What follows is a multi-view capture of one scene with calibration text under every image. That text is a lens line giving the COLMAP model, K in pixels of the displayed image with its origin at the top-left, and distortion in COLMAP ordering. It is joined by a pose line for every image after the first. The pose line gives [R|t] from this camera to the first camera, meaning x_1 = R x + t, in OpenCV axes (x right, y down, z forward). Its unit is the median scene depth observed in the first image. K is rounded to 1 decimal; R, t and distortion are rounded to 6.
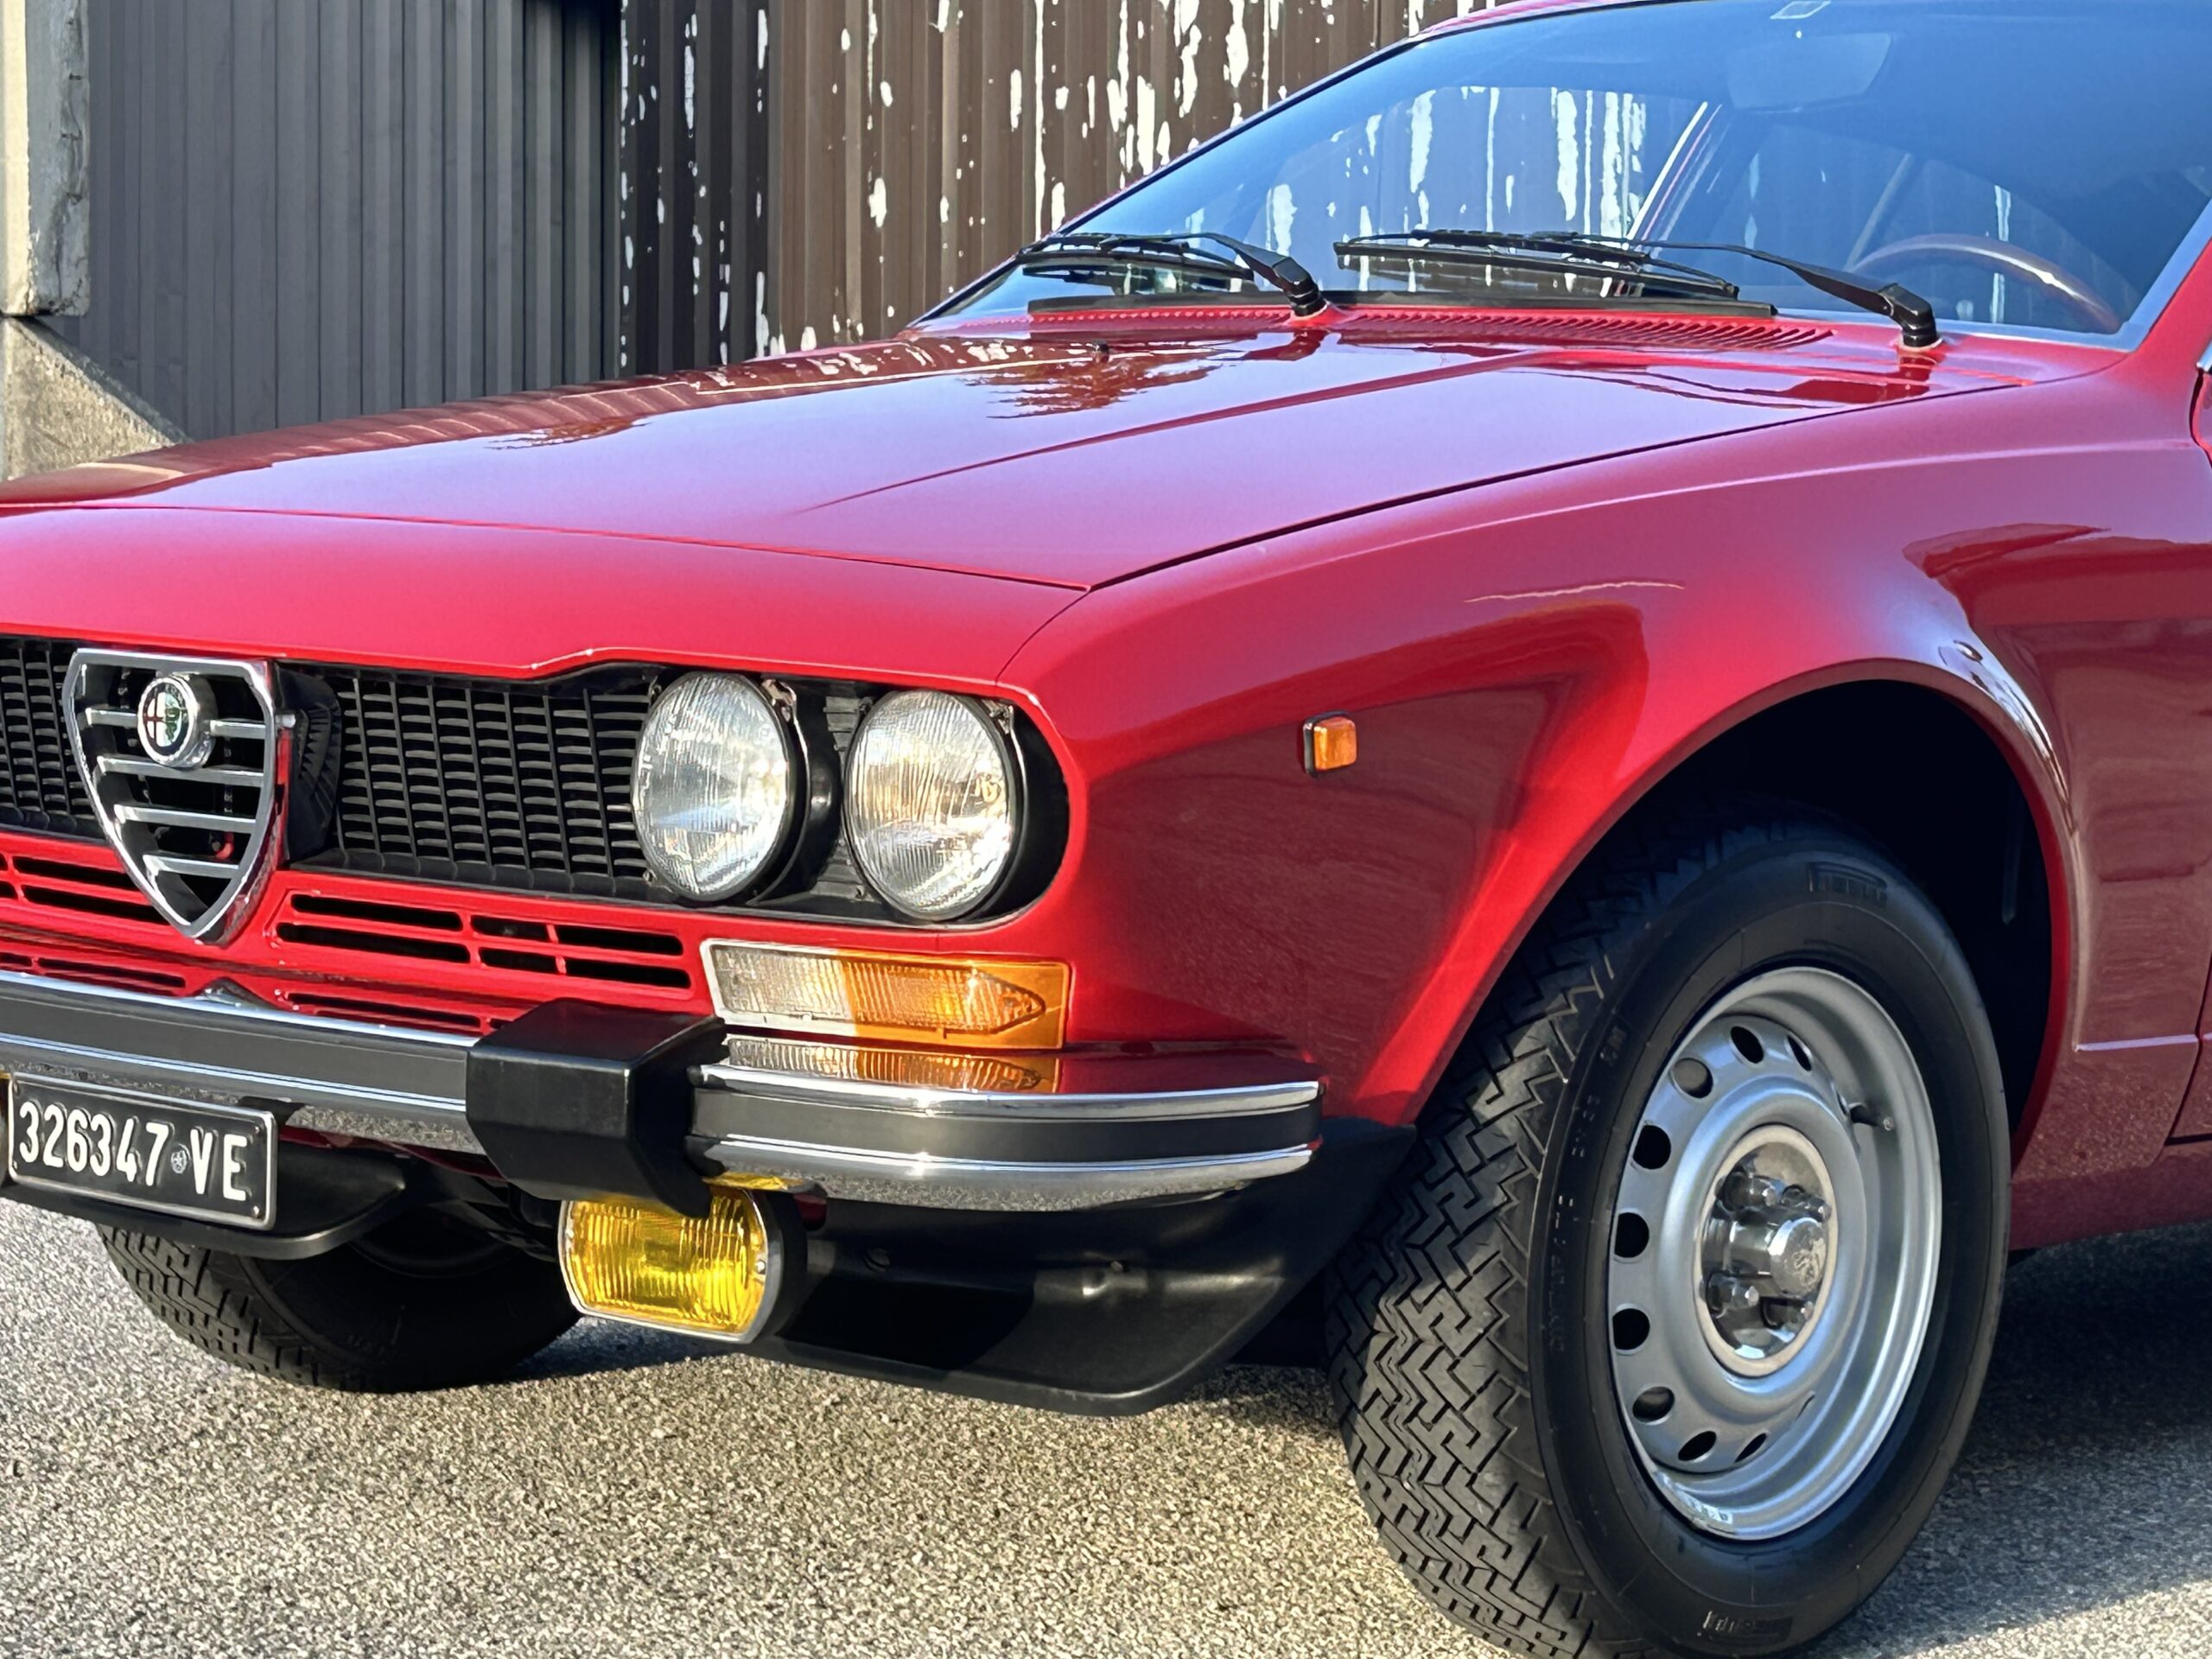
lens RADIAL K [[5147.0, 0, 1106.0], [0, 5147.0, 829.5], [0, 0, 1]] dist [0.136278, -0.142254]
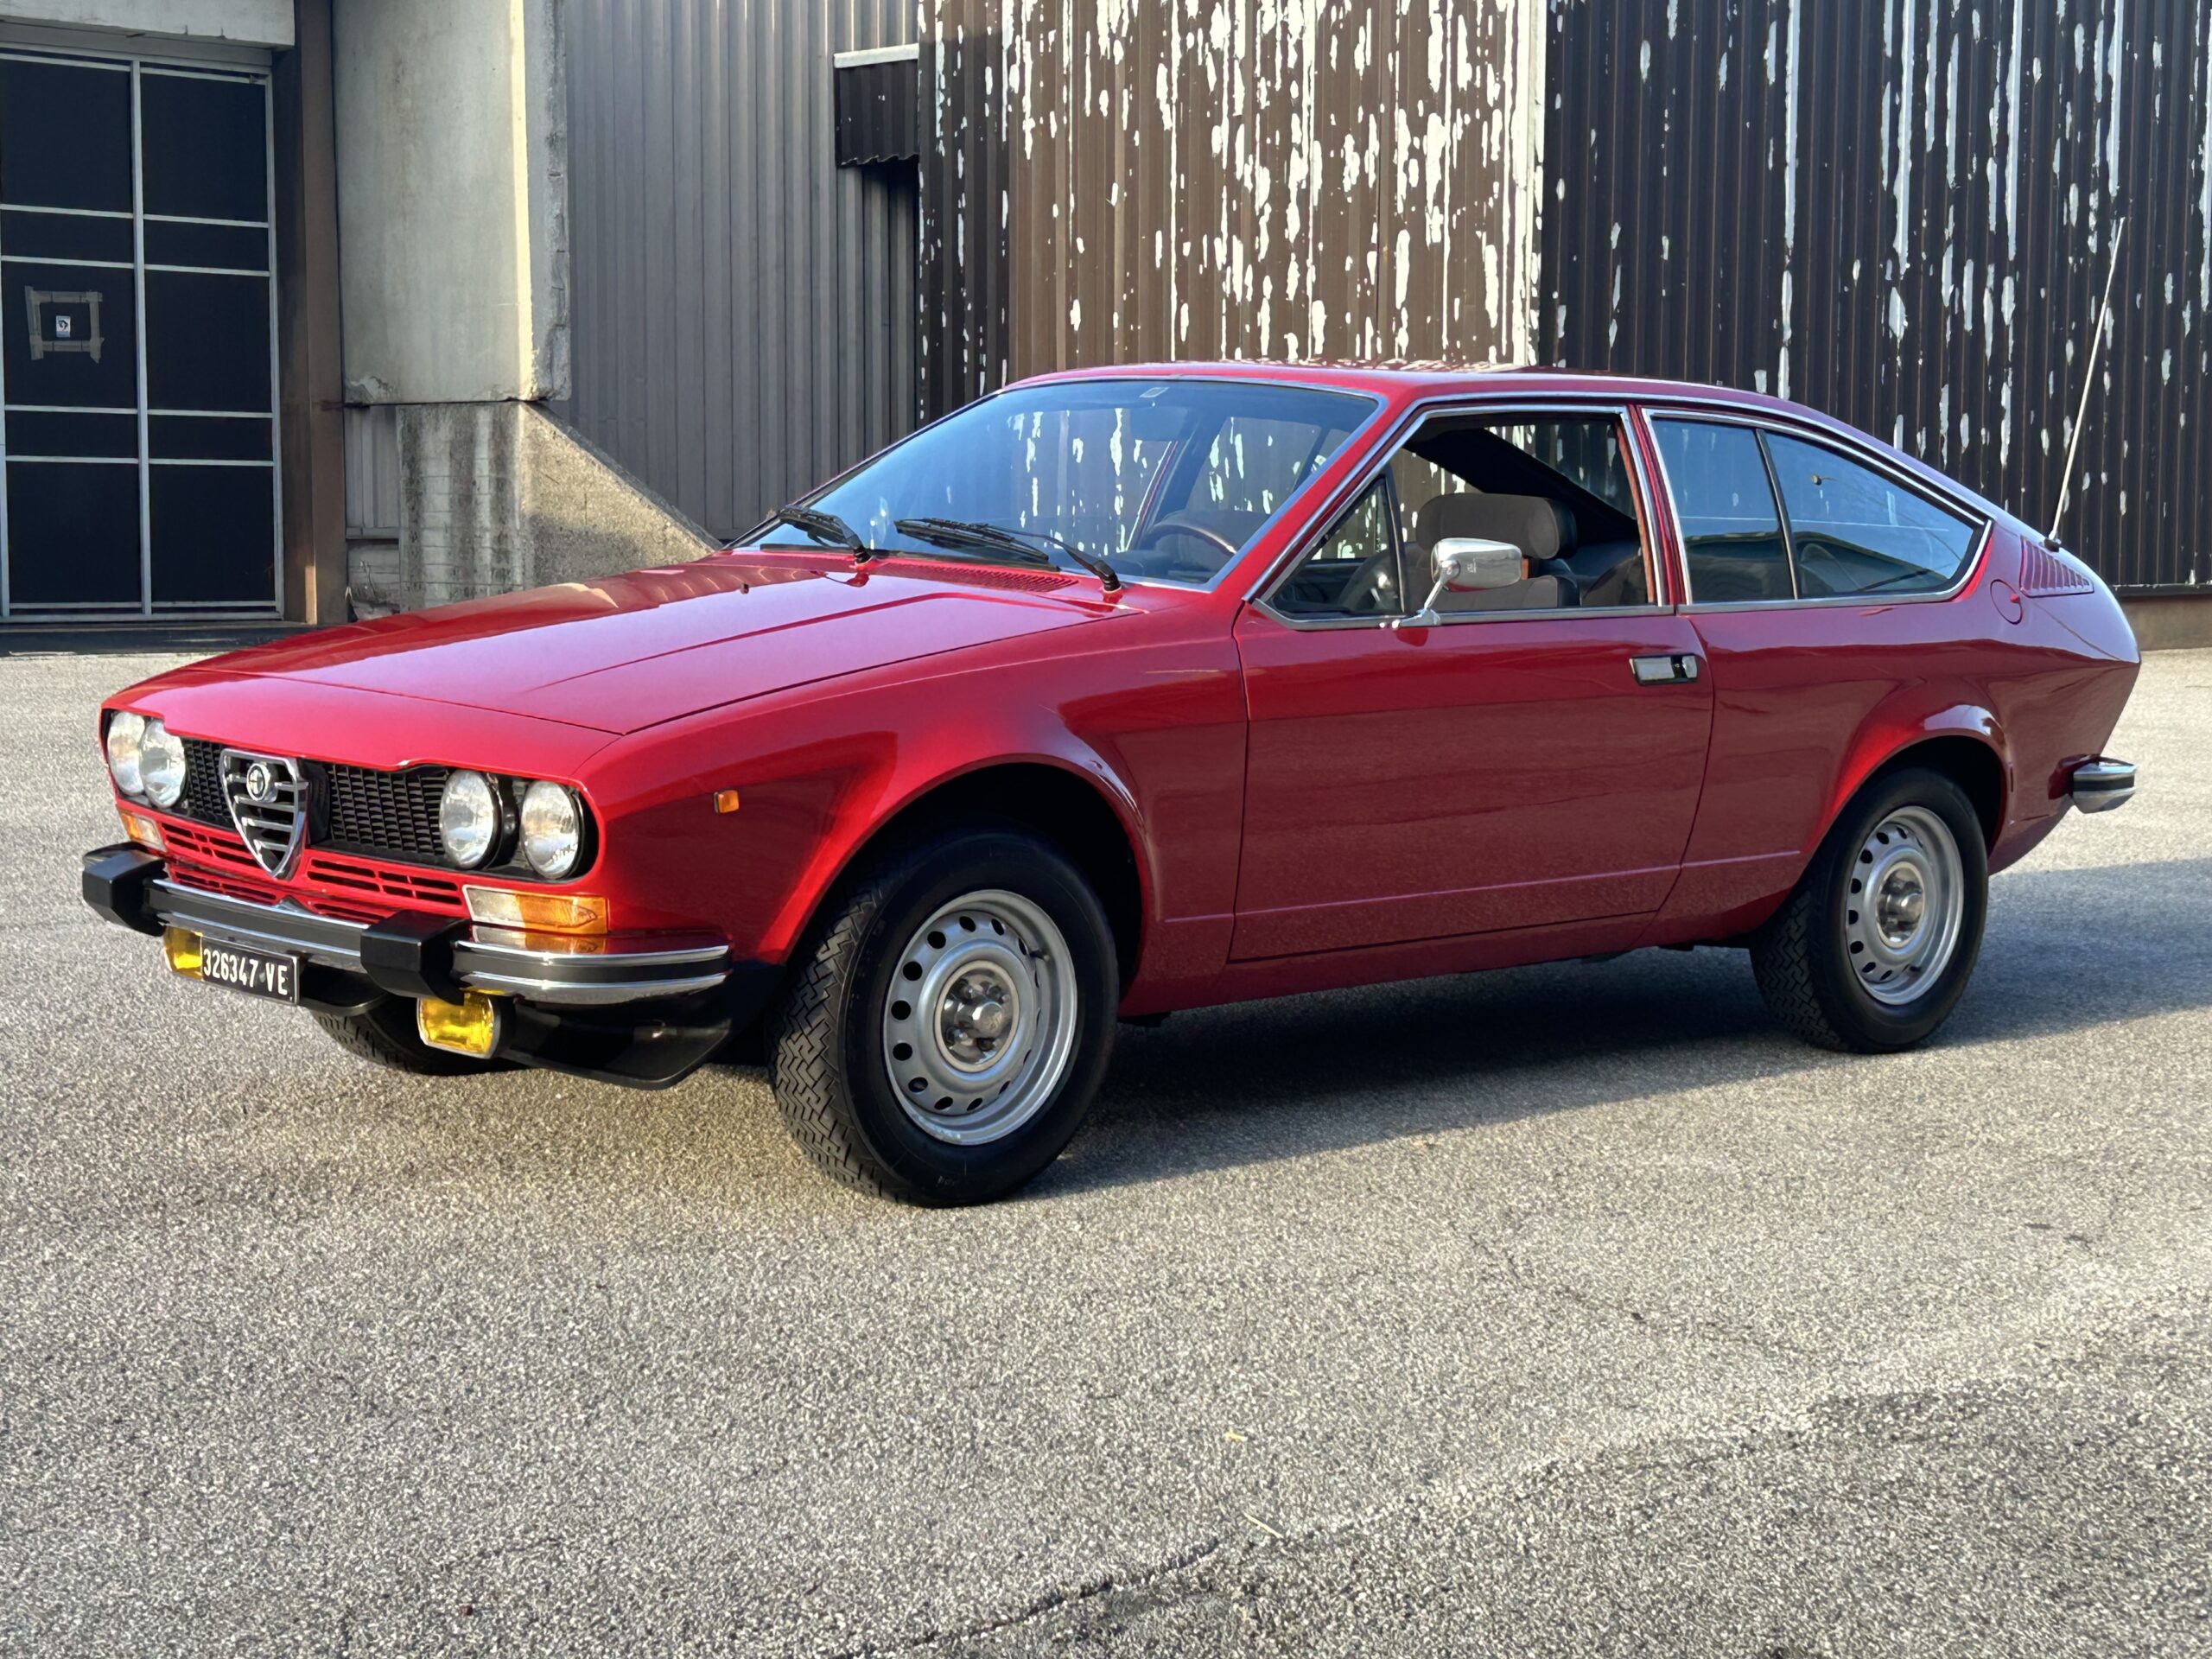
lens RADIAL K [[3592.8, 0, 1106.0], [0, 3592.8, 829.5], [0, 0, 1]] dist [0.142237, -0.003389]
pose [[0.996472, -0.000313, -0.083930, 0.320026], [0.003900, 0.999085, 0.042580, -0.066163], [0.083840, -0.042757, 0.995562, -0.547080]]
